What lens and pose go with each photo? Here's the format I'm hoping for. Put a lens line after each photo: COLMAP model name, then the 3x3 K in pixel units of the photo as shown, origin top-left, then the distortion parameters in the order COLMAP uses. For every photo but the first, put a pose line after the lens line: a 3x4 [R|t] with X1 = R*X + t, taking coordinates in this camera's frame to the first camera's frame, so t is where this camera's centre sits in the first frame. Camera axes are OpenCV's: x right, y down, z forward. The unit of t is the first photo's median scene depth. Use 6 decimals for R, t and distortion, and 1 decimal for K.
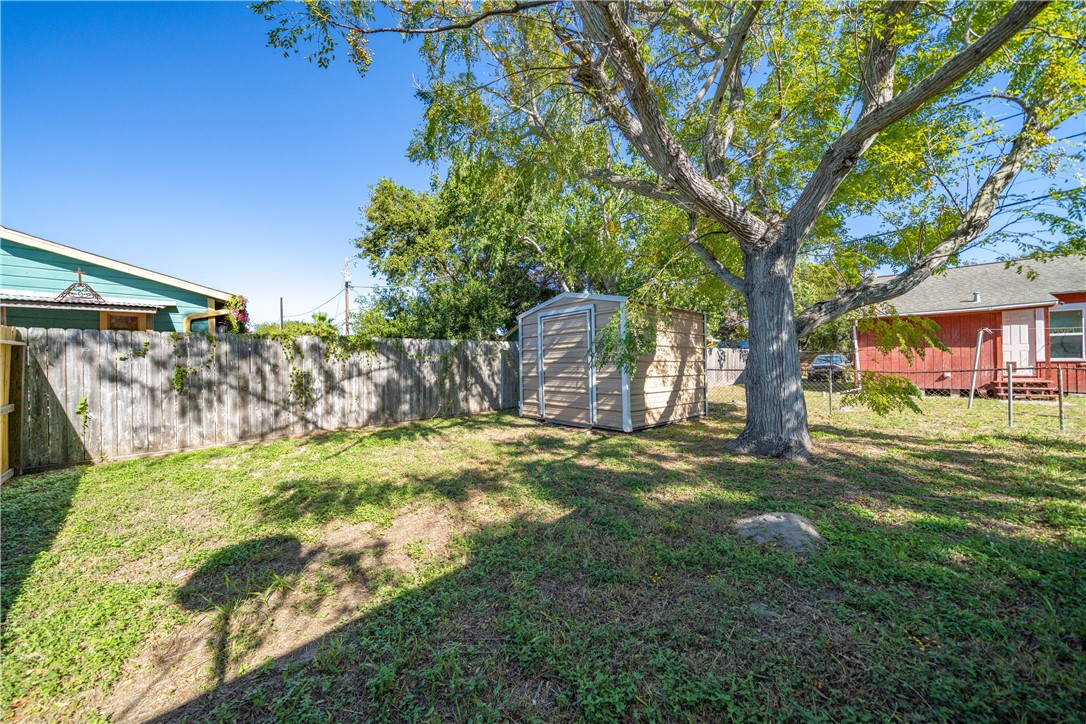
lens RADIAL K [[370.6, 0, 540.3], [0, 370.6, 363.1], [0, 0, 1]] dist [-0.001081, 0.000113]
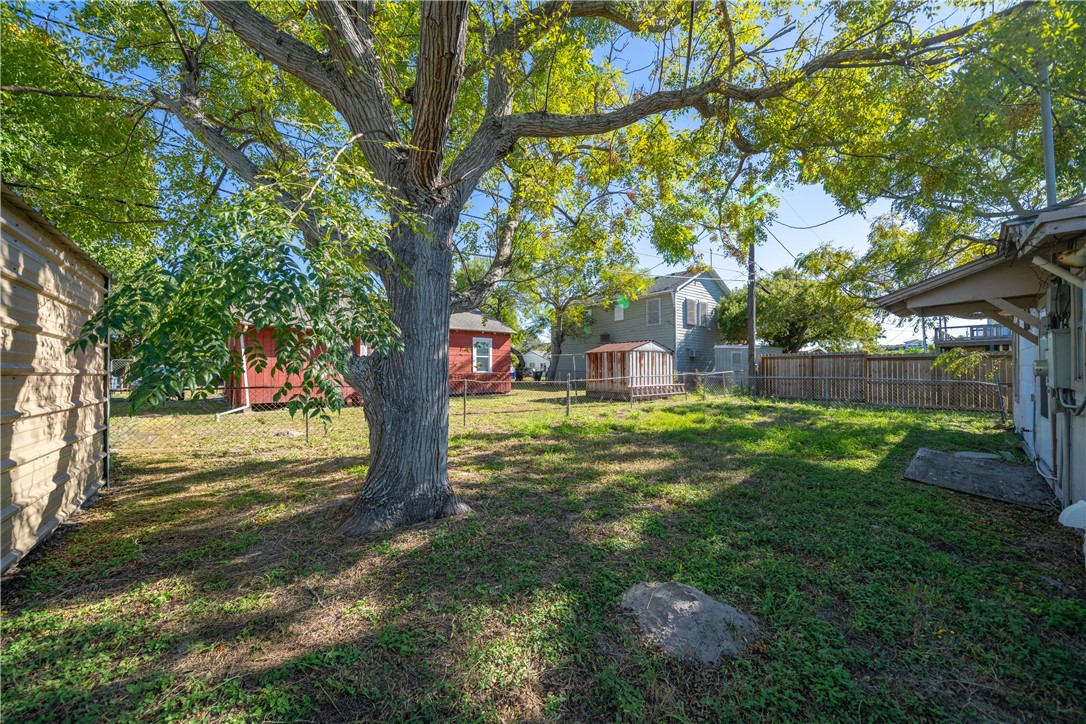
lens RADIAL K [[398.1, 0, 542.8], [0, 398.1, 363.3], [0, 0, 1]] dist [-0.000256, 0.000138]
pose [[0.064393, 0.035240, 0.997302, -0.055968], [-0.002846, 0.999379, -0.035130, -0.002624], [-0.997921, -0.000576, 0.064453, 0.465649]]
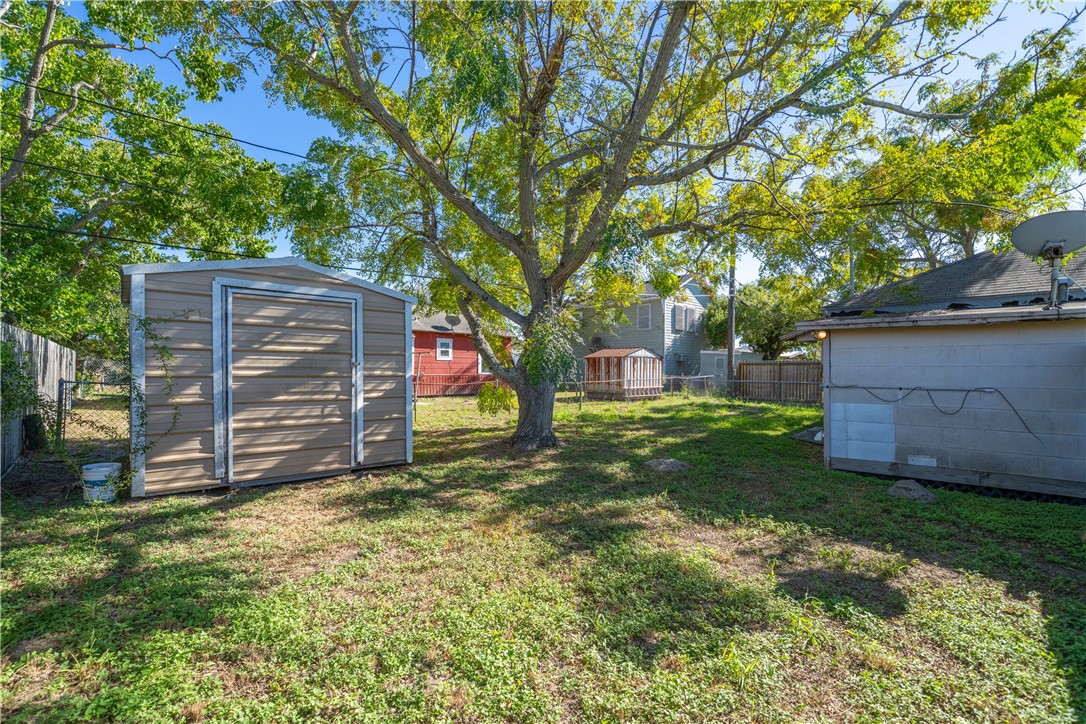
lens RADIAL K [[463.9, 0, 541.5], [0, 463.9, 368.5], [0, 0, 1]] dist [-0.002085, -0.000023]
pose [[-0.001792, 0.023983, 0.999711, -0.731530], [-0.012175, 0.999638, -0.024003, -0.000588], [-0.999924, -0.012215, -0.001500, 0.651865]]
